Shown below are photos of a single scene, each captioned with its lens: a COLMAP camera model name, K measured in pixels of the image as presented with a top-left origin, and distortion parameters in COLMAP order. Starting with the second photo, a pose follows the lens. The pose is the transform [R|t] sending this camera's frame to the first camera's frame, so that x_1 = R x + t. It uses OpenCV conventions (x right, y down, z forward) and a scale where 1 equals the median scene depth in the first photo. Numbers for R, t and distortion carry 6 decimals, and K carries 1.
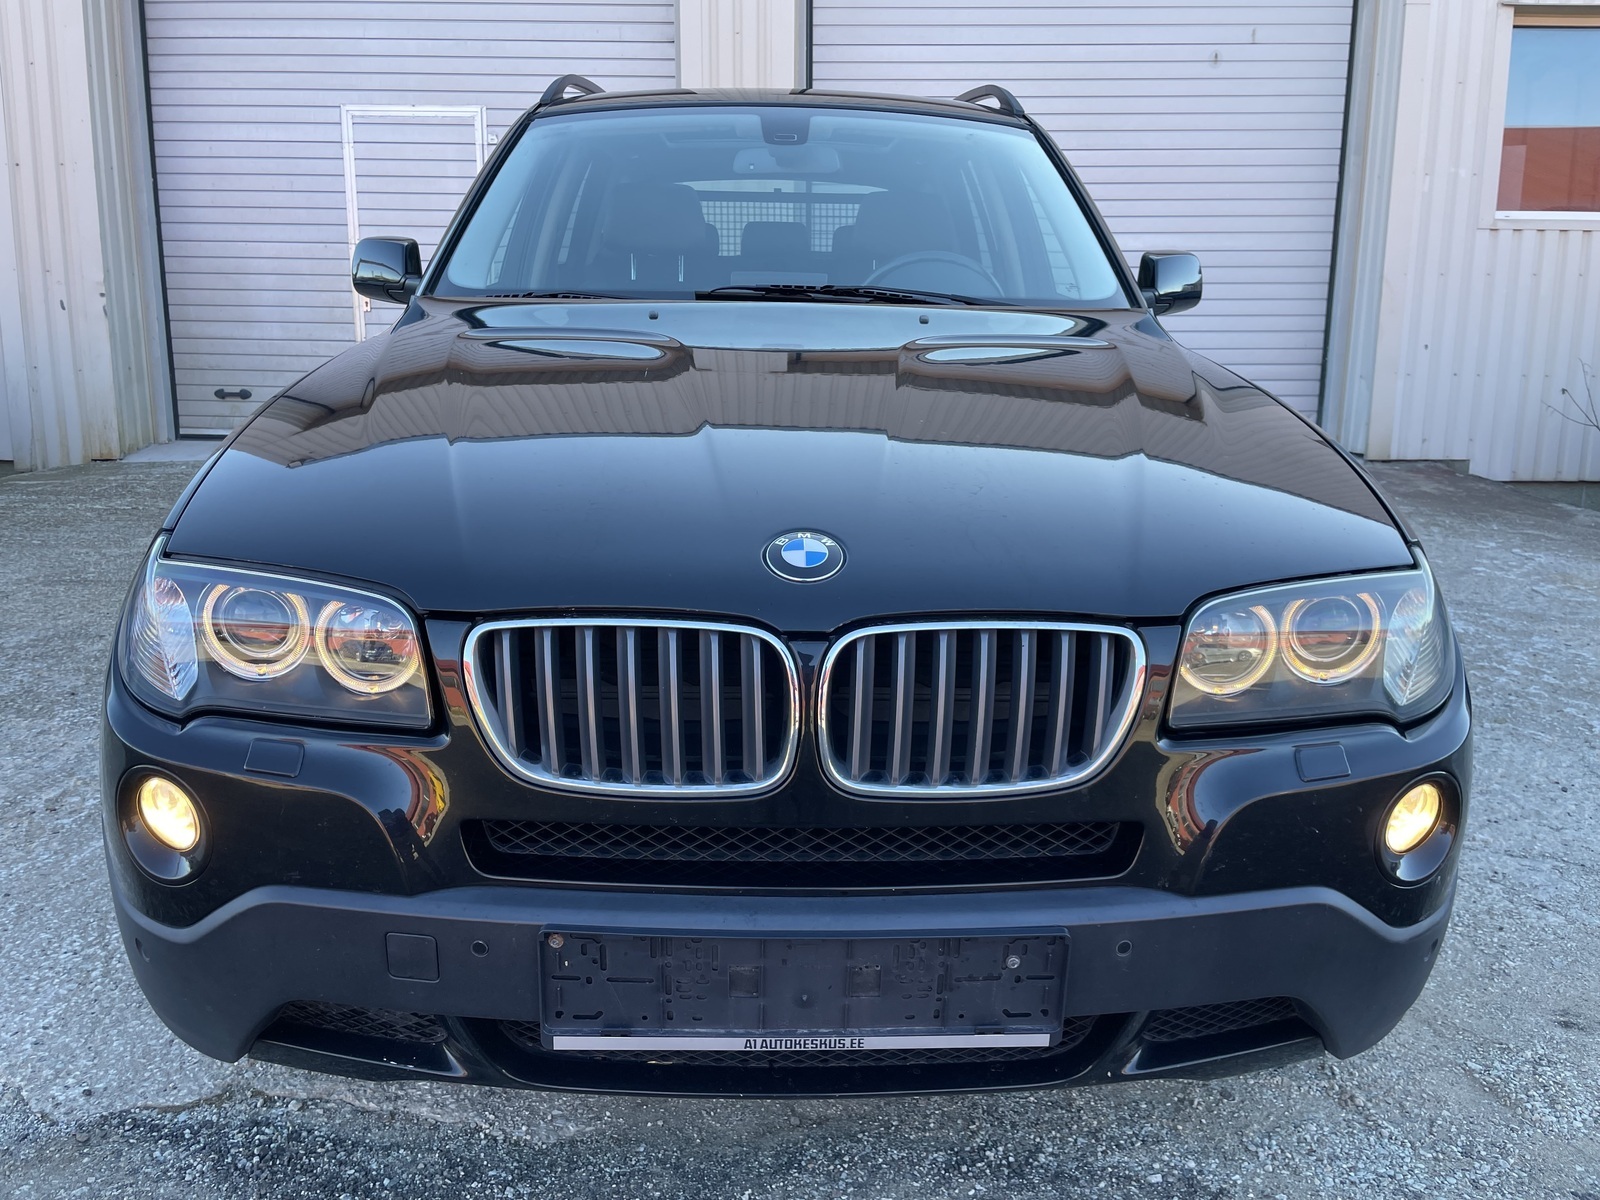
lens RADIAL K [[1226.3, 0, 820.1], [0, 1226.3, 599.0], [0, 0, 1]] dist [0.096310, -0.128664]
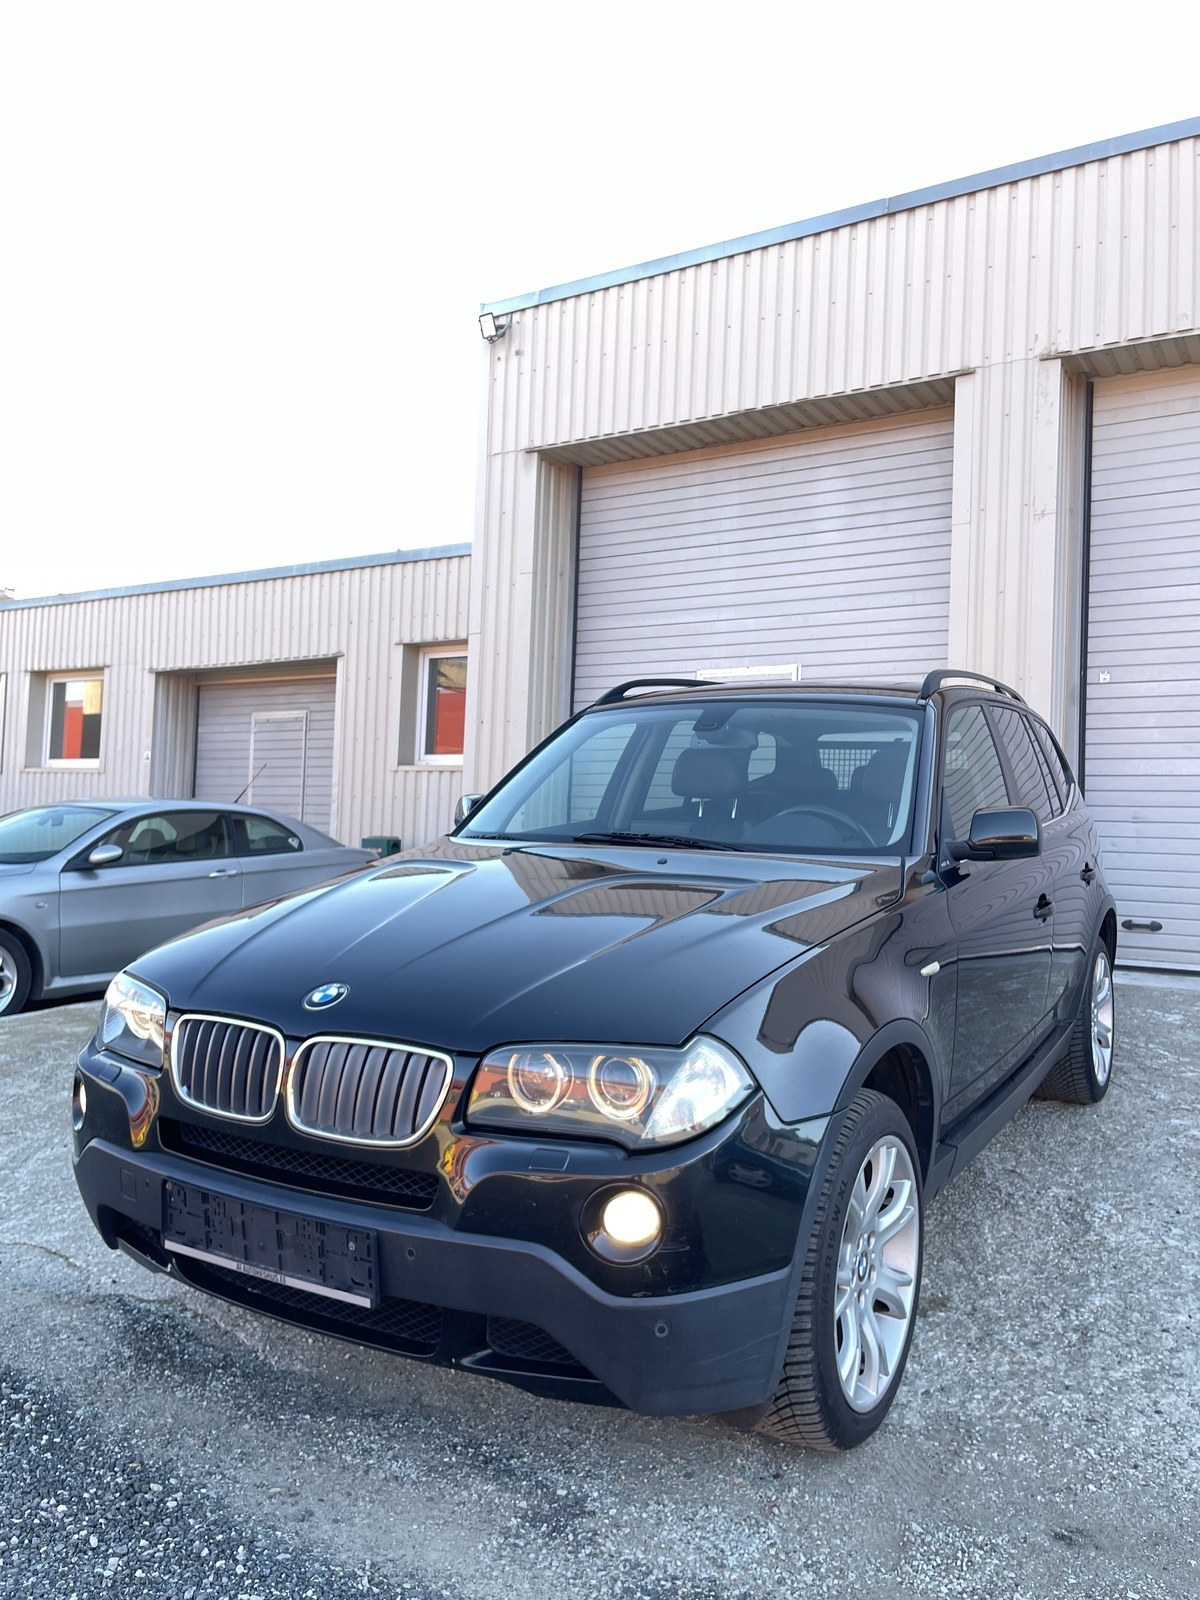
lens RADIAL K [[1226.3, 0, 602.6], [0, 1226.3, 805.6], [0, 0, 1]] dist [0.096310, -0.128664]
pose [[0.845640, 0.009097, -0.533675, 1.328163], [-0.133565, 0.971651, -0.195078, -0.007907], [0.516771, 0.236246, 0.822882, -0.361317]]
